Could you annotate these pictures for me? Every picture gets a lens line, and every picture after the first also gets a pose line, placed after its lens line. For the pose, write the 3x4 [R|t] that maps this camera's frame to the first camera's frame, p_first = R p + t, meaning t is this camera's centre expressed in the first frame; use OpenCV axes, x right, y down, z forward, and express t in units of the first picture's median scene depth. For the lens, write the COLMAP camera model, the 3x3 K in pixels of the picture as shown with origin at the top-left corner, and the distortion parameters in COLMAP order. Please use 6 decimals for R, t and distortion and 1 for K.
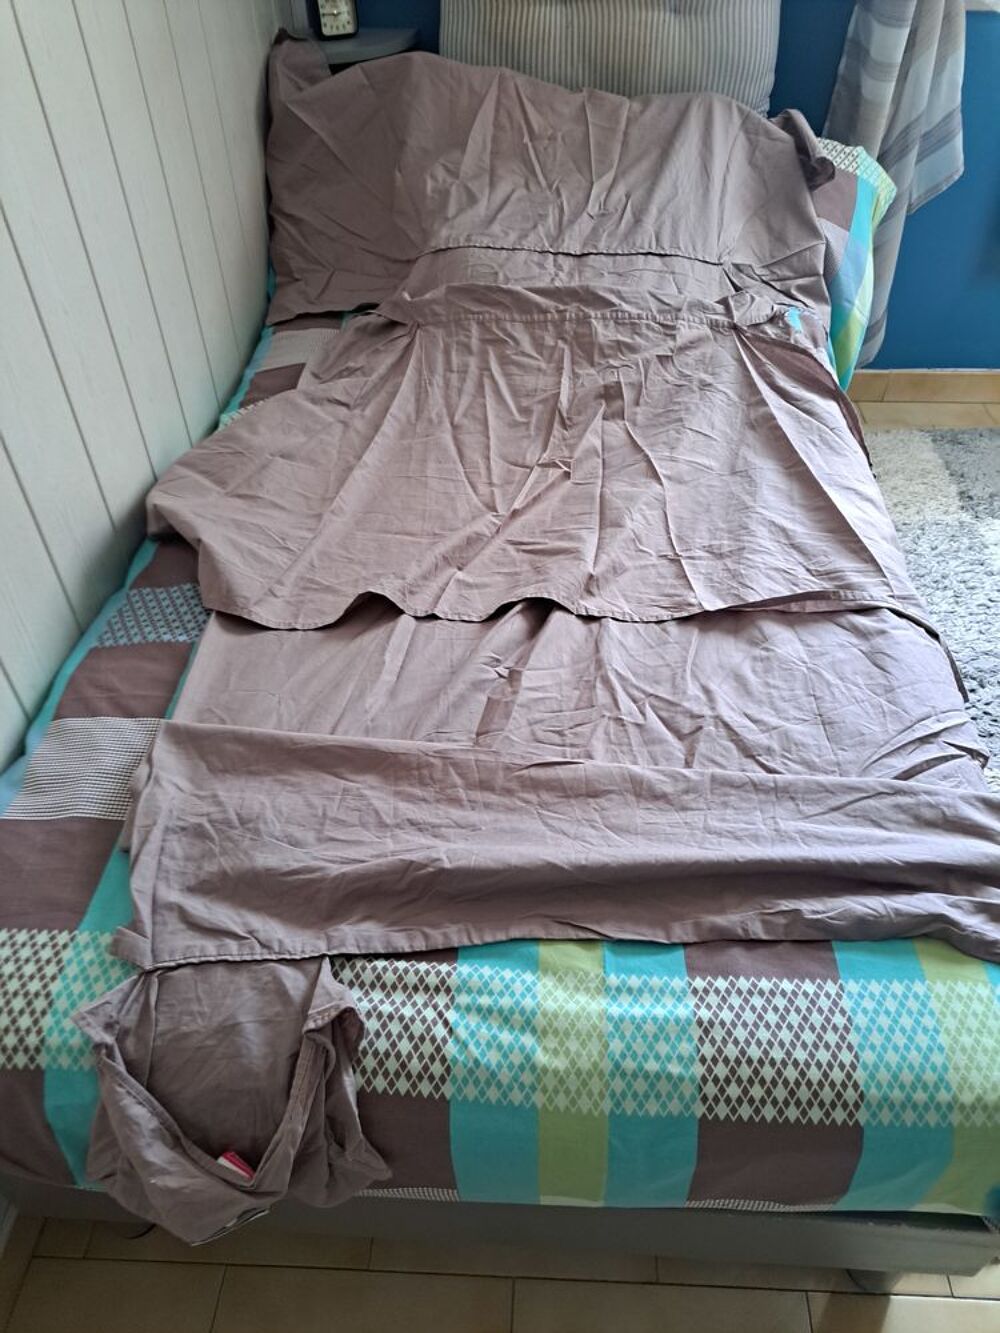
lens RADIAL K [[918.8, 0, 505.0], [0, 918.8, 652.7], [0, 0, 1]] dist [-0.023910, 0.002668]
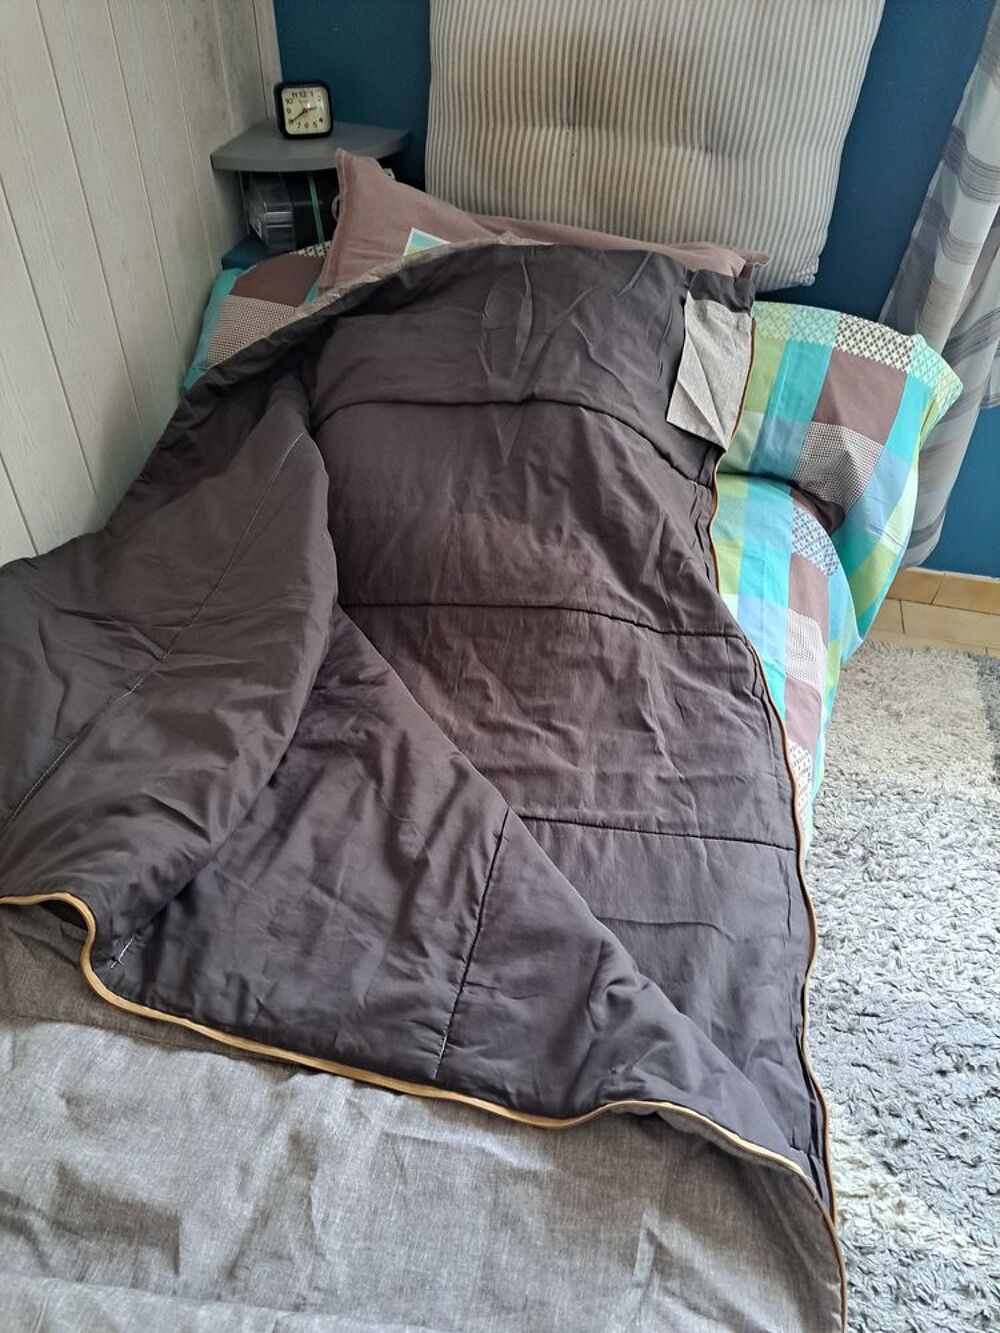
lens RADIAL K [[918.8, 0, 504.7], [0, 918.8, 656.1], [0, 0, 1]] dist [-0.023910, 0.002668]
pose [[0.984231, 0.154614, -0.085928, 0.138464], [-0.157010, 0.987356, -0.021821, -0.194541], [0.081468, 0.034968, 0.996062, 0.171318]]
